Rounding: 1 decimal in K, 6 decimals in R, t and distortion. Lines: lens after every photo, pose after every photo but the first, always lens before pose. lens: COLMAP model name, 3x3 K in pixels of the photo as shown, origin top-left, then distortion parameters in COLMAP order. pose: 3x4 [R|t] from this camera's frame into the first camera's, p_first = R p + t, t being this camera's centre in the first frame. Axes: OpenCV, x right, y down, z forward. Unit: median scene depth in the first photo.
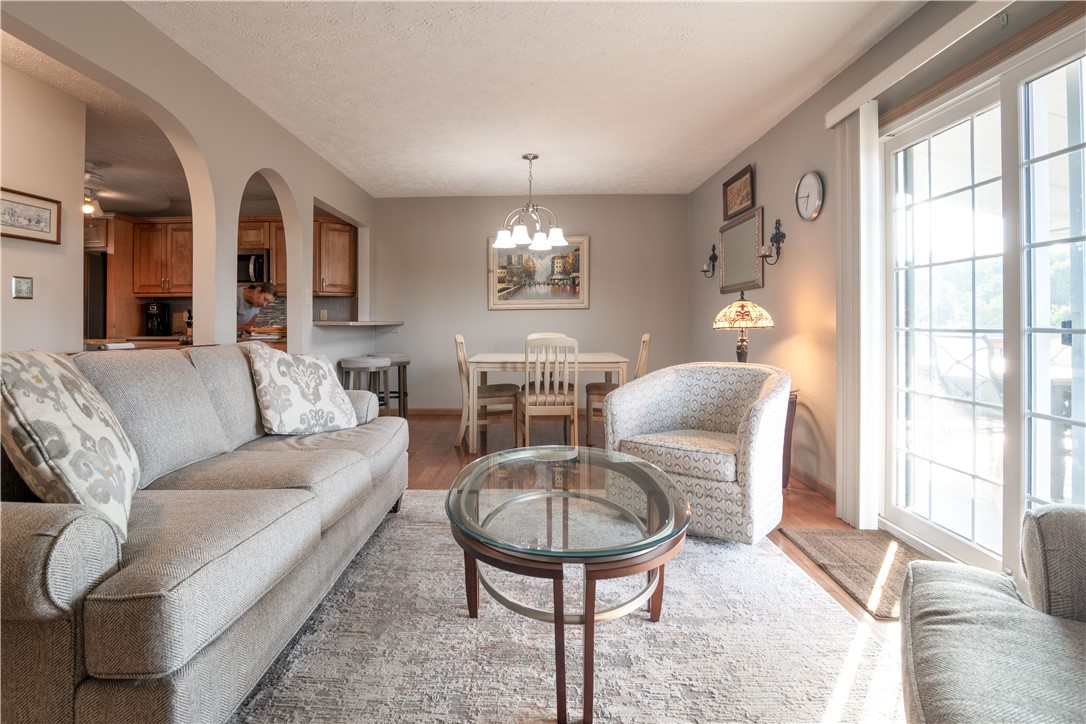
lens RADIAL K [[529.6, 0, 542.9], [0, 529.6, 433.4], [0, 0, 1]] dist [-0.018868, 0.000133]
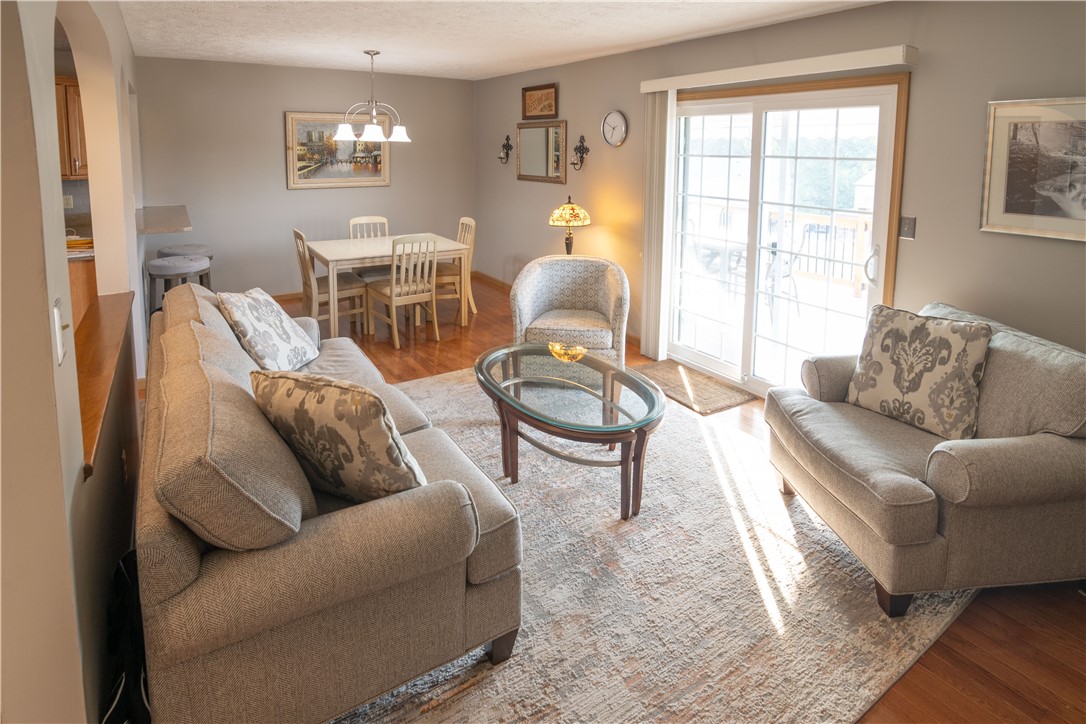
lens RADIAL K [[537.9, 0, 543.0], [0, 537.9, 362.0], [0, 0, 1]] dist [-0.035230, 0.000167]
pose [[0.817198, -0.187574, 0.544980, -0.439166], [0.080559, 0.973451, 0.214250, -0.146714], [-0.570699, -0.131182, 0.810613, -0.086126]]
